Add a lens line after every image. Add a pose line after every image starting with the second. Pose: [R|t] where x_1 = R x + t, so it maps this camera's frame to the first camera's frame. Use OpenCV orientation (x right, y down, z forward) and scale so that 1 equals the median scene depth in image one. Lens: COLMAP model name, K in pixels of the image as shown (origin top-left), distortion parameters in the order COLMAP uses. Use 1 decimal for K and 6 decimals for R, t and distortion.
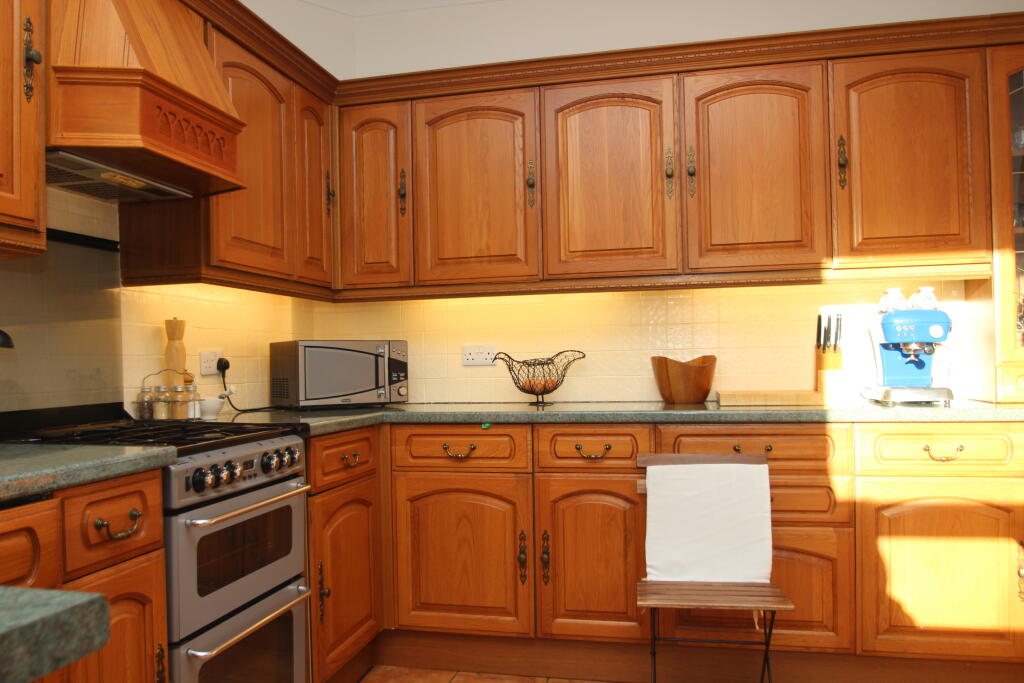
lens RADIAL K [[810.9, 0, 486.4], [0, 810.9, 361.0], [0, 0, 1]] dist [-0.051950, 0.012177]
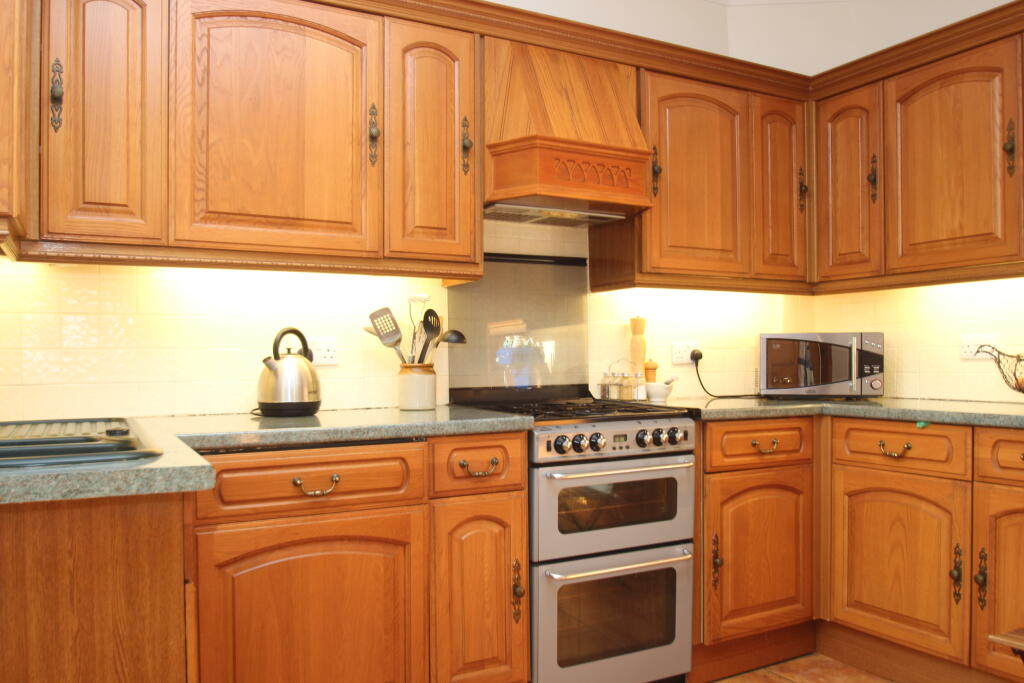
lens RADIAL K [[810.9, 0, 486.4], [0, 810.9, 361.0], [0, 0, 1]] dist [-0.051950, 0.012177]
pose [[0.661683, 0.016914, -0.749593, 0.356872], [-0.004716, 0.999820, 0.018397, -0.007230], [0.749769, -0.008639, 0.661644, 0.025371]]
